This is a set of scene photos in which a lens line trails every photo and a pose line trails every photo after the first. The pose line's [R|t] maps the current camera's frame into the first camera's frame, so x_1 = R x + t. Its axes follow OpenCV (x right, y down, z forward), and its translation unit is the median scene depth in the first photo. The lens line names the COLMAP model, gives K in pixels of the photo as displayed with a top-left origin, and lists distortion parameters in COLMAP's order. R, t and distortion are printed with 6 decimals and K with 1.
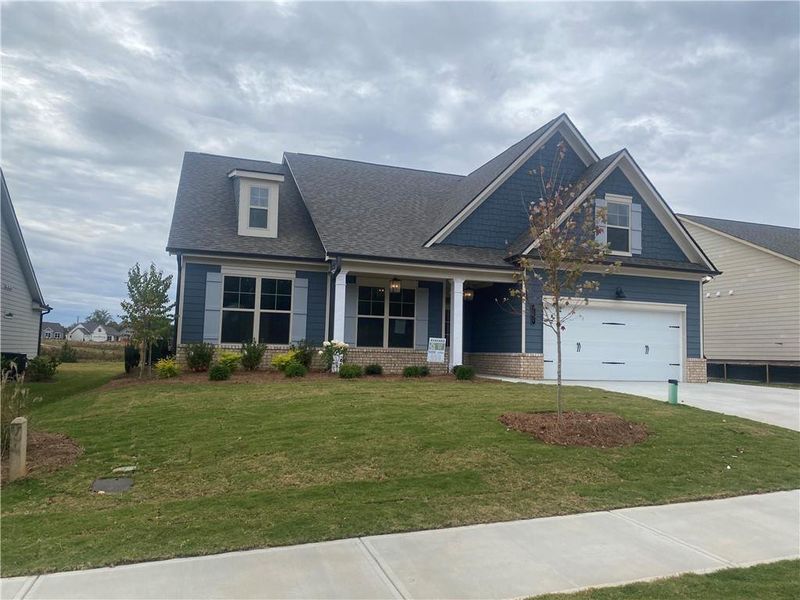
lens RADIAL K [[589.1, 0, 416.2], [0, 589.1, 302.9], [0, 0, 1]] dist [0.132651, -0.225935]
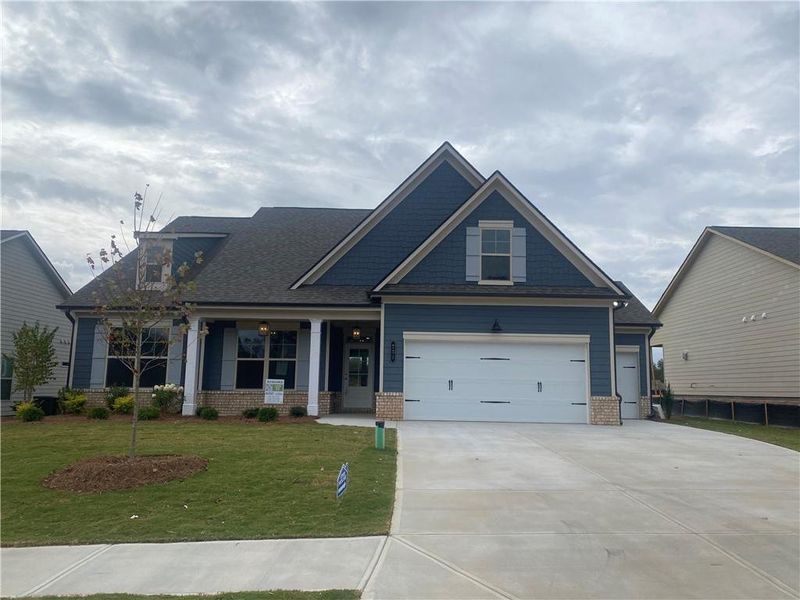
lens RADIAL K [[589.1, 0, 416.2], [0, 589.1, 302.9], [0, 0, 1]] dist [0.132651, -0.225935]
pose [[0.947775, -0.058605, -0.313509, 0.520801], [0.036121, 0.996372, -0.077054, 0.015046], [0.316887, 0.061706, 0.946454, 0.096503]]
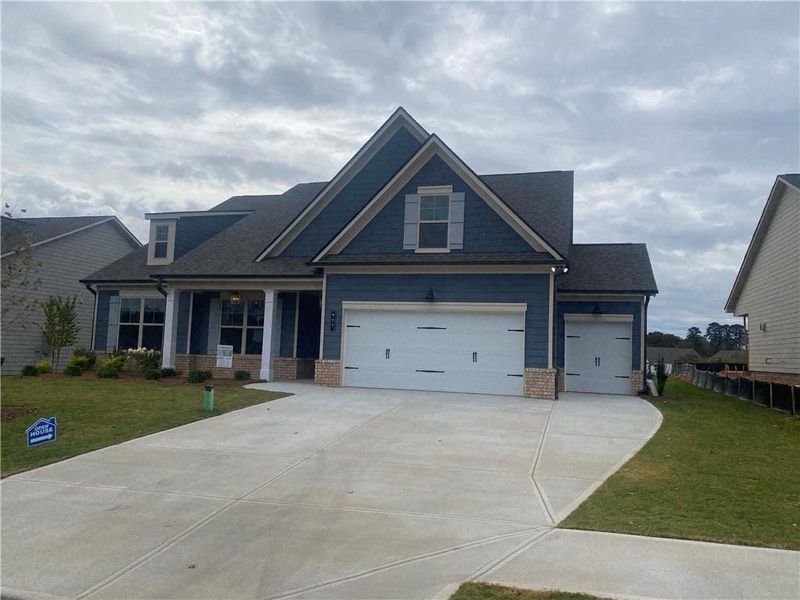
lens RADIAL K [[589.1, 0, 416.2], [0, 589.1, 302.9], [0, 0, 1]] dist [0.132651, -0.225935]
pose [[0.823362, -0.046467, -0.565612, 0.843439], [0.031353, 0.998845, -0.036418, 0.029149], [0.566650, 0.012252, 0.823867, 0.256033]]
